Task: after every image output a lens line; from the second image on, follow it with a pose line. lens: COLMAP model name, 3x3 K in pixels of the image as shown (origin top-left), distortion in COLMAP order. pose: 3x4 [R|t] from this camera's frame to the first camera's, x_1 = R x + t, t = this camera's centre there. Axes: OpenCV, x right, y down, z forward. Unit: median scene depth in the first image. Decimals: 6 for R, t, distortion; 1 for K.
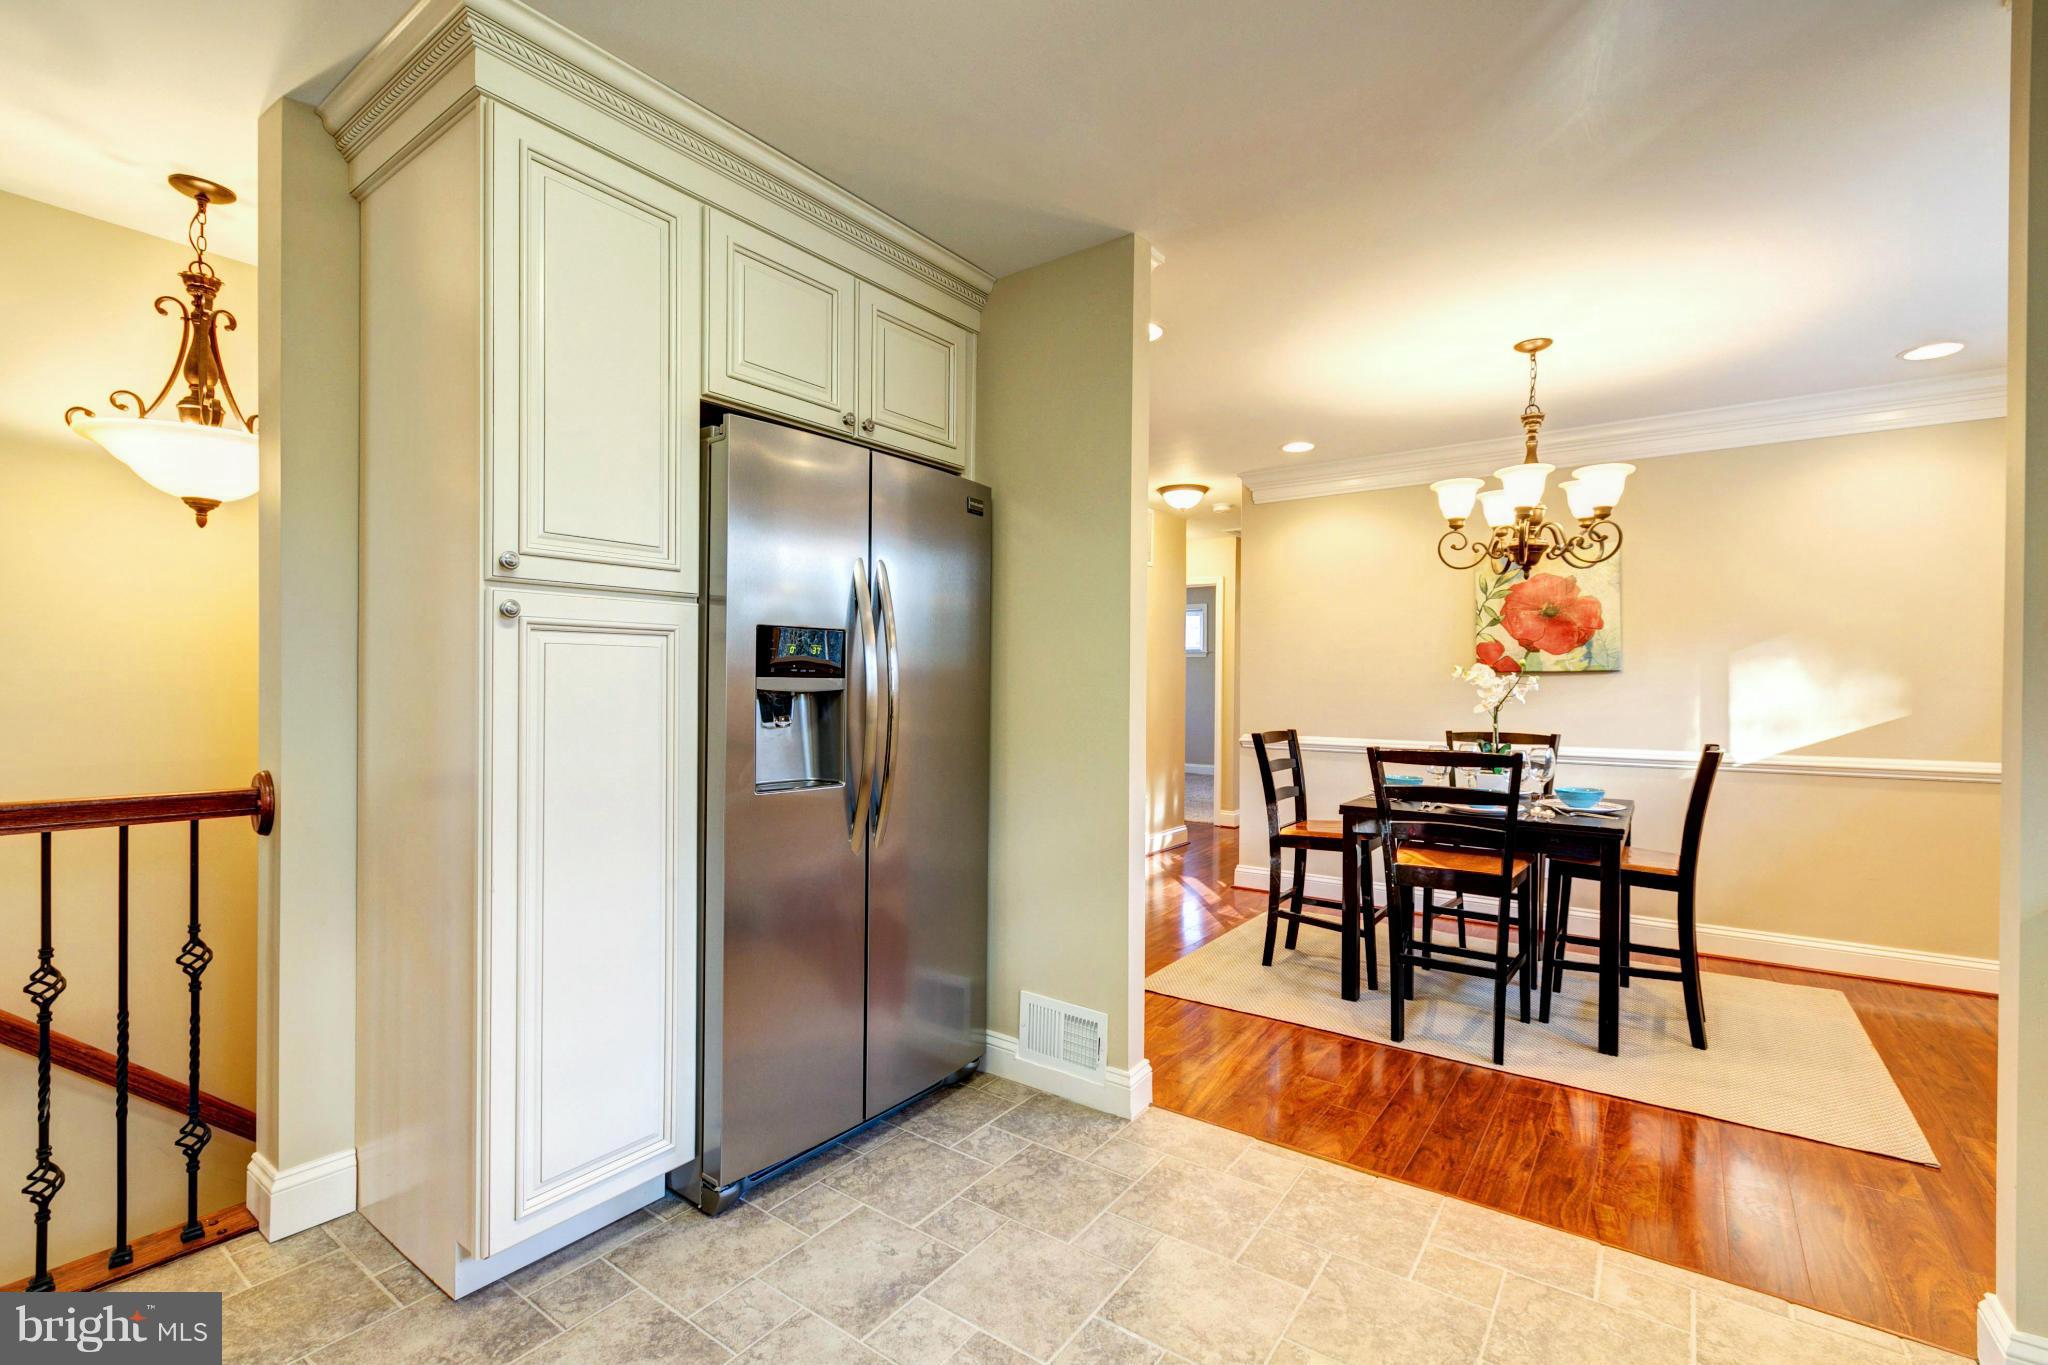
lens RADIAL K [[913.2, 0, 1025.8], [0, 913.2, 681.5], [0, 0, 1]] dist [0.002618, -0.001514]
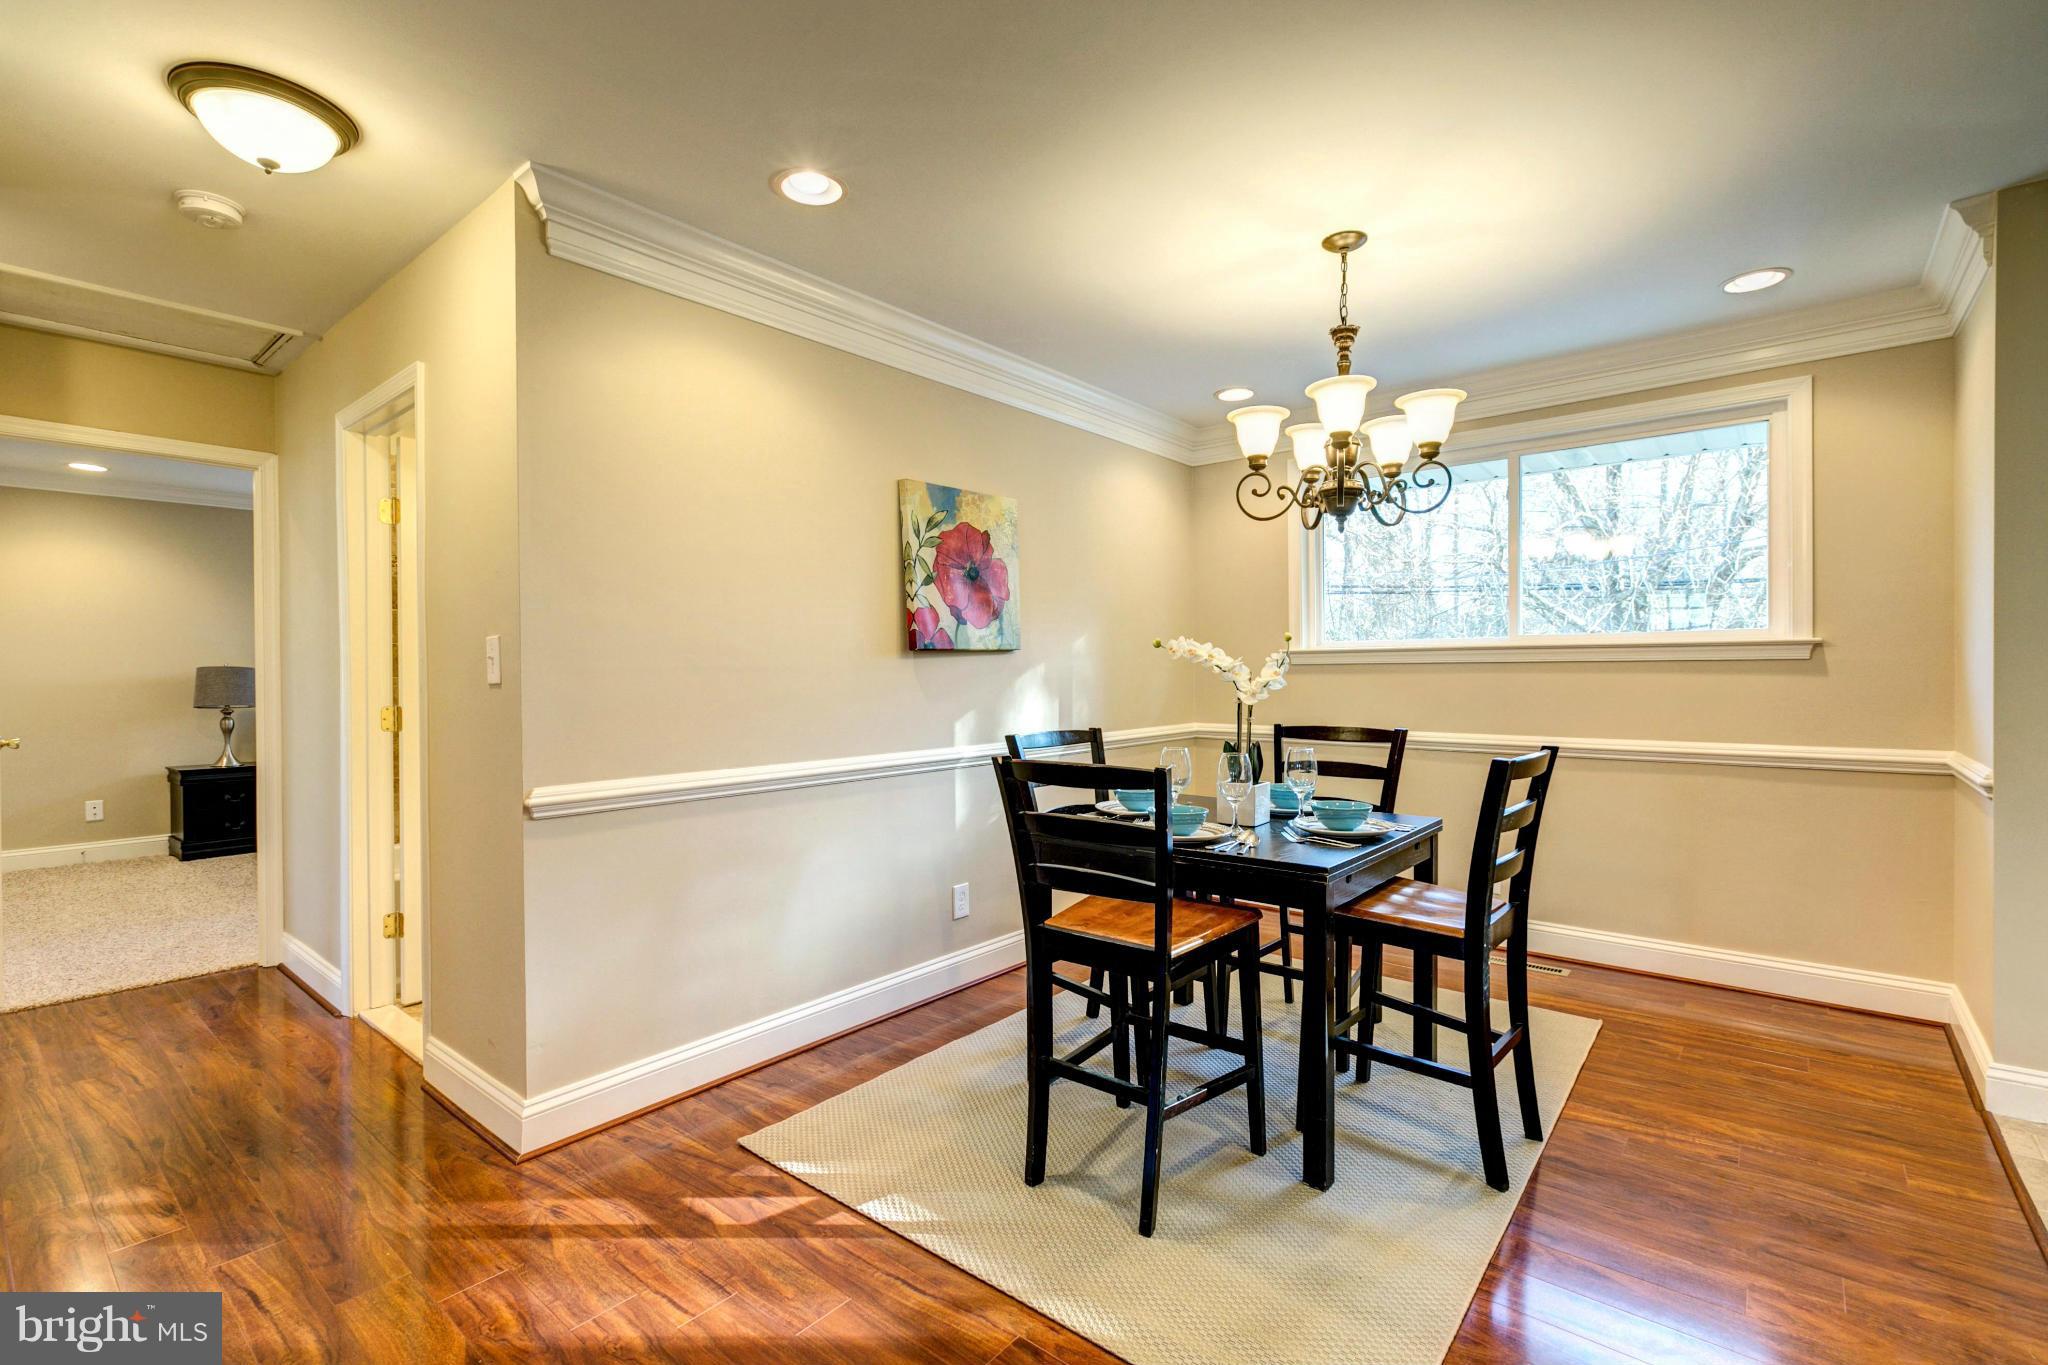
lens RADIAL K [[926.6, 0, 1013.8], [0, 926.6, 678.3], [0, 0, 1]] dist [0.003935, -0.001132]
pose [[0.073810, -0.015293, 0.997155, -0.320933], [0.005855, 0.999872, 0.014901, 0.002170], [-0.997255, 0.004739, 0.073890, 1.379990]]
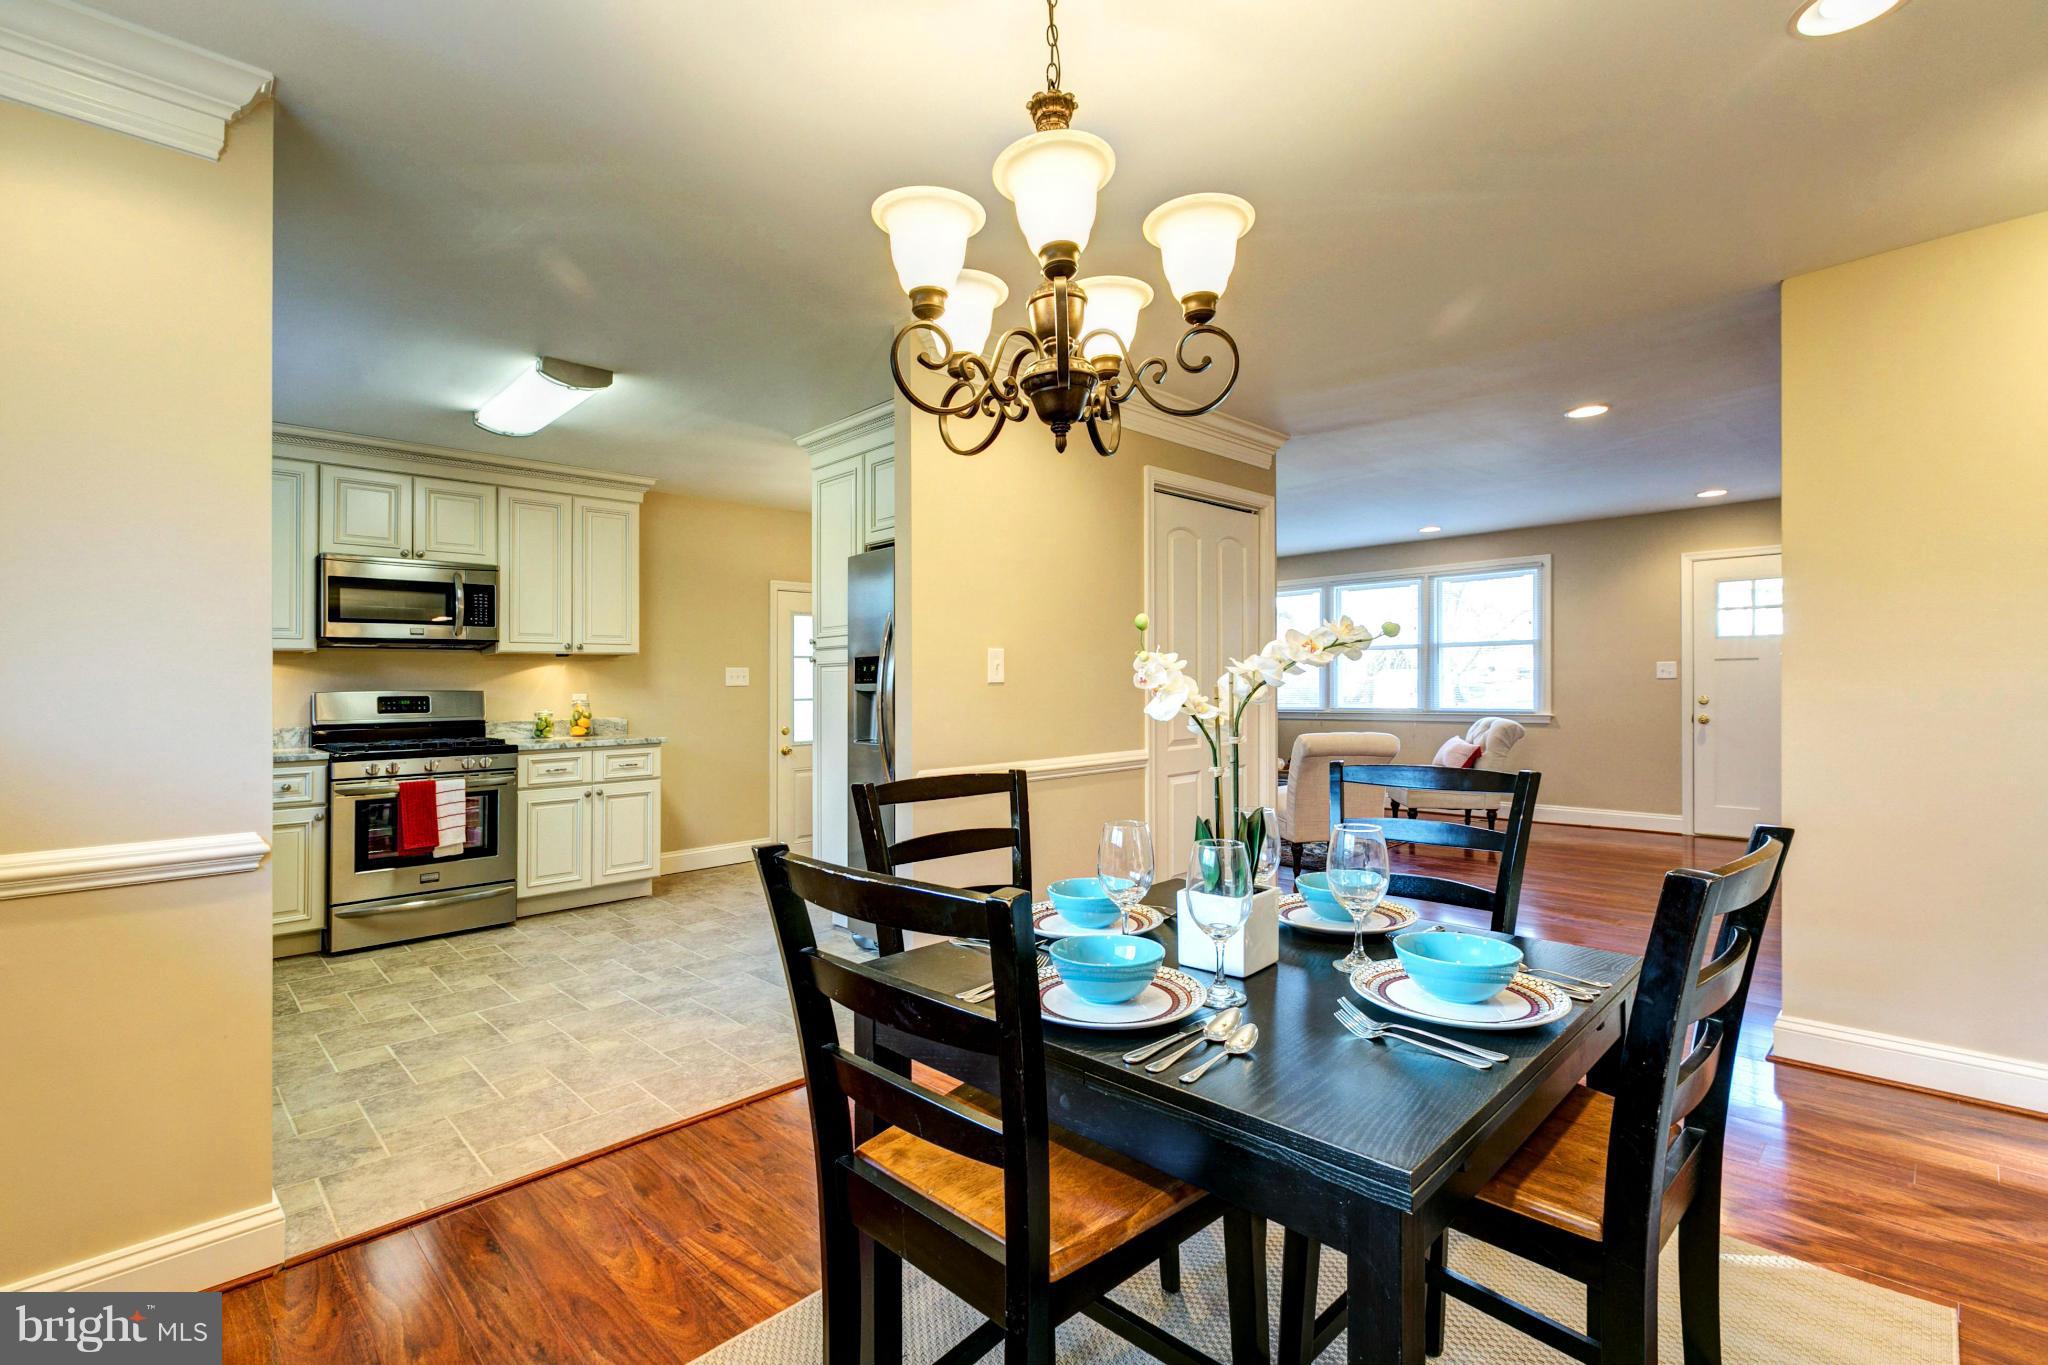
lens RADIAL K [[913.2, 0, 1011.2], [0, 913.2, 674.7], [0, 0, 1]] dist [0.002618, -0.001514]
pose [[-0.171526, -0.016399, -0.985043, 1.145039], [0.012390, 0.999746, -0.018802, 0.011271], [0.985102, -0.015430, -0.171279, 1.191889]]
